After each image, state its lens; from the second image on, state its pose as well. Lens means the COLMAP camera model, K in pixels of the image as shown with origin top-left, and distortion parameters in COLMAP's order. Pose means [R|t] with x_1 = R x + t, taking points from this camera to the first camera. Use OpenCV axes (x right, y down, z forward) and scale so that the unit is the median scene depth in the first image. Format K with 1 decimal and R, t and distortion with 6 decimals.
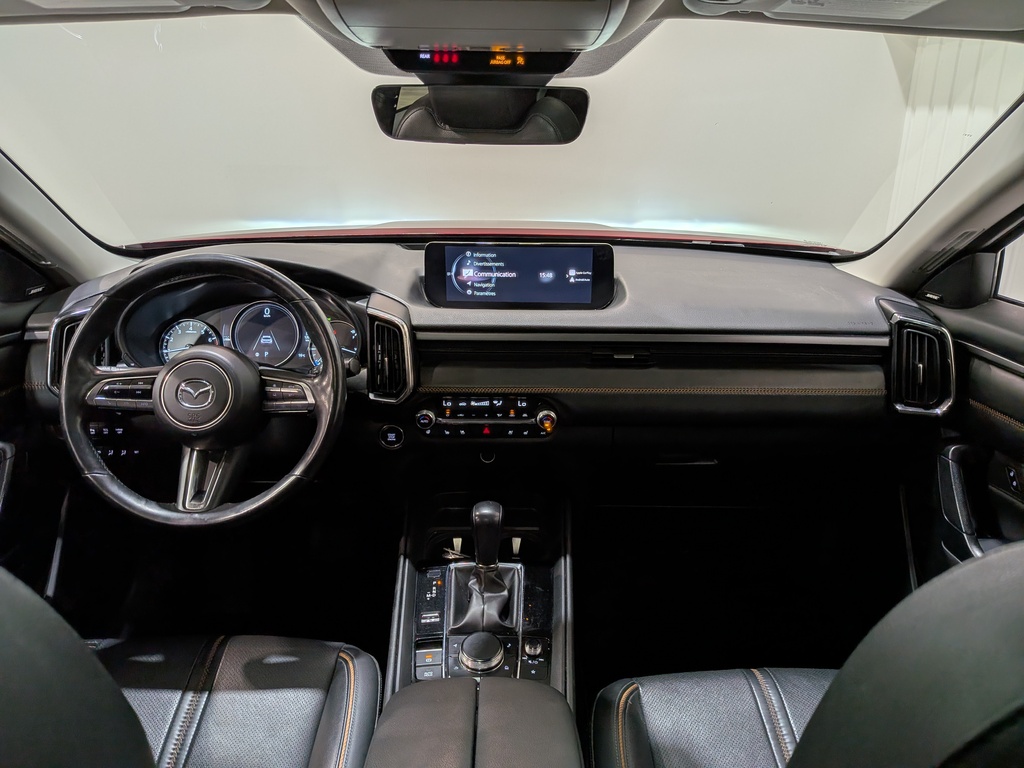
lens RADIAL K [[739.4, 0, 514.5], [0, 739.4, 383.5], [0, 0, 1]] dist [0.065644, -0.112880]
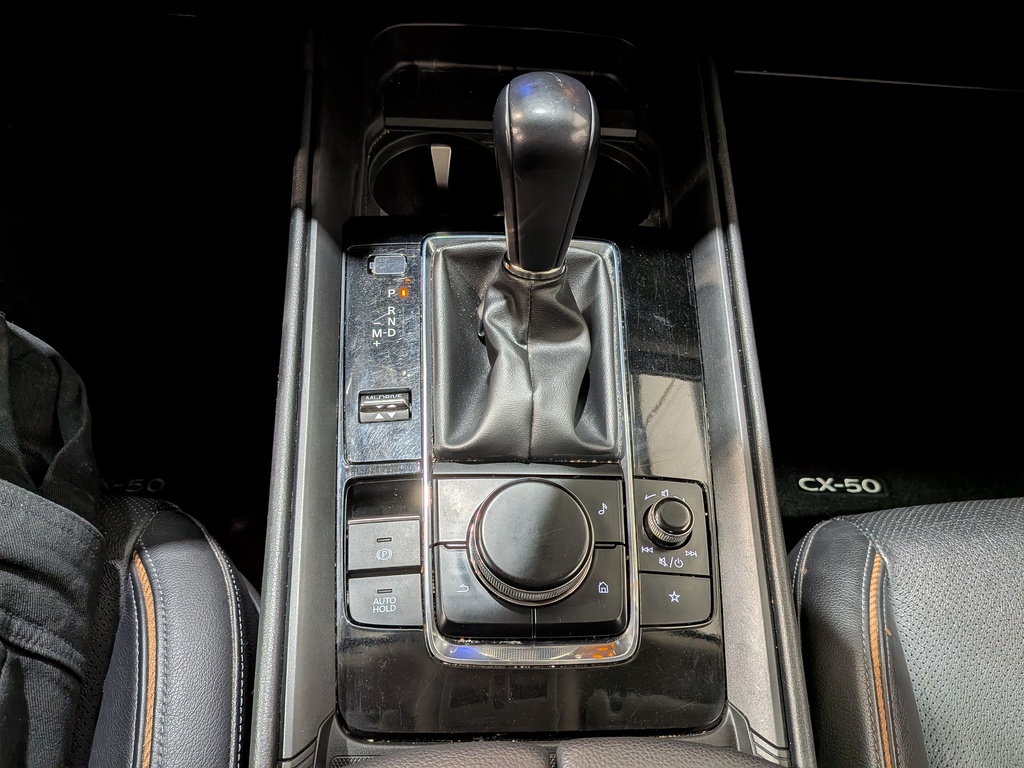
lens RADIAL K [[739.4, 0, 520.9], [0, 739.4, 401.5], [0, 0, 1]] dist [0.065644, -0.112880]
pose [[0.997364, 0.022566, 0.068958, -0.067177], [-0.058905, 0.806736, 0.587969, 0.086414], [-0.042362, -0.590481, 0.805939, 0.666689]]
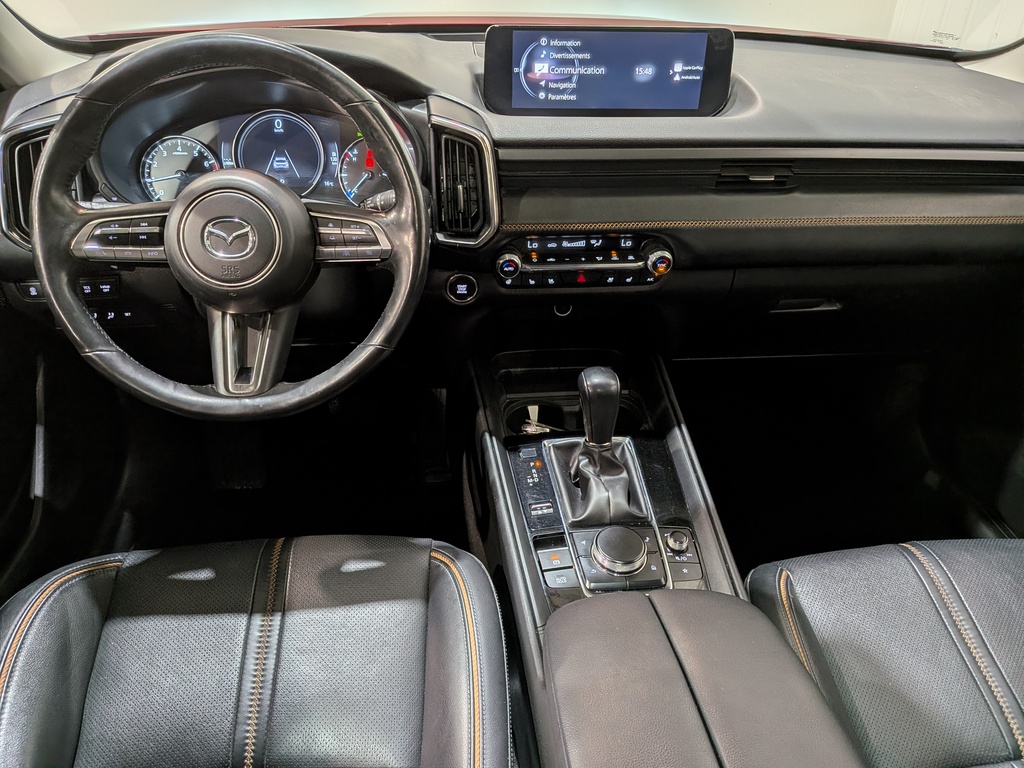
lens RADIAL K [[739.4, 0, 503.3], [0, 739.4, 376.8], [0, 0, 1]] dist [0.065644, -0.112880]
pose [[0.996299, -0.034627, 0.078675, -0.204263], [0.017139, 0.976918, 0.212926, -0.003966], [-0.084232, -0.210790, 0.973896, 0.221707]]
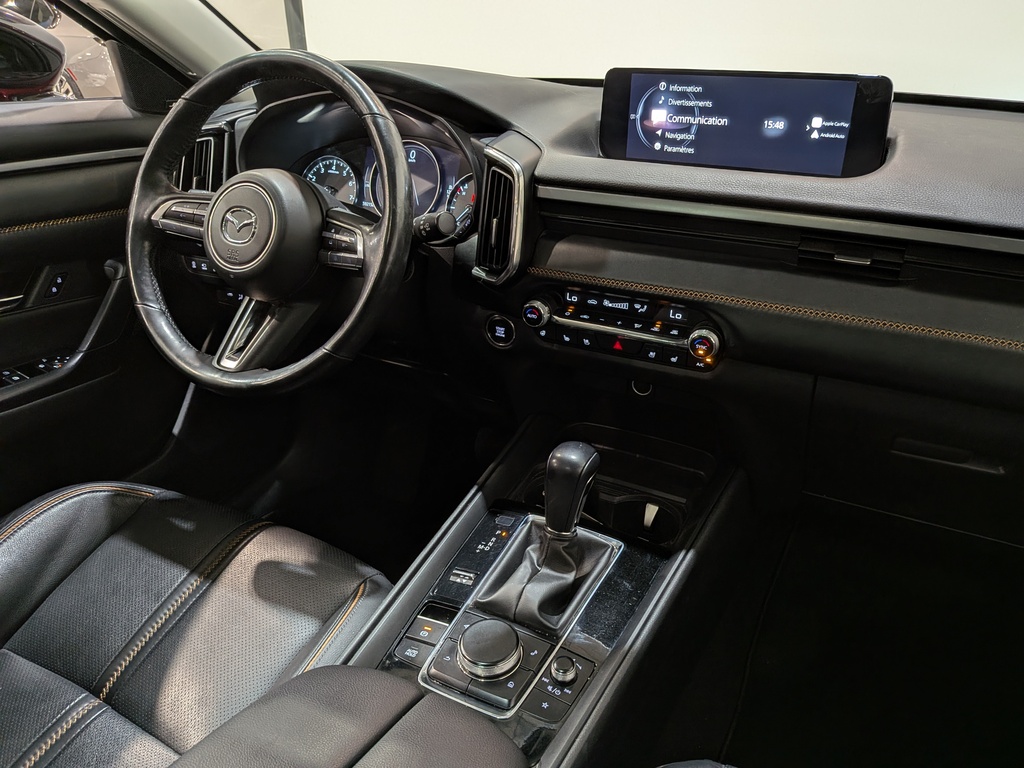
lens RADIAL K [[739.4, 0, 531.9], [0, 739.4, 400.1], [0, 0, 1]] dist [0.065644, -0.112880]
pose [[0.886793, 0.207312, -0.413062, 0.201045], [-0.156729, 0.975686, 0.153209, 0.022315], [0.434781, -0.071126, 0.897723, 0.369444]]
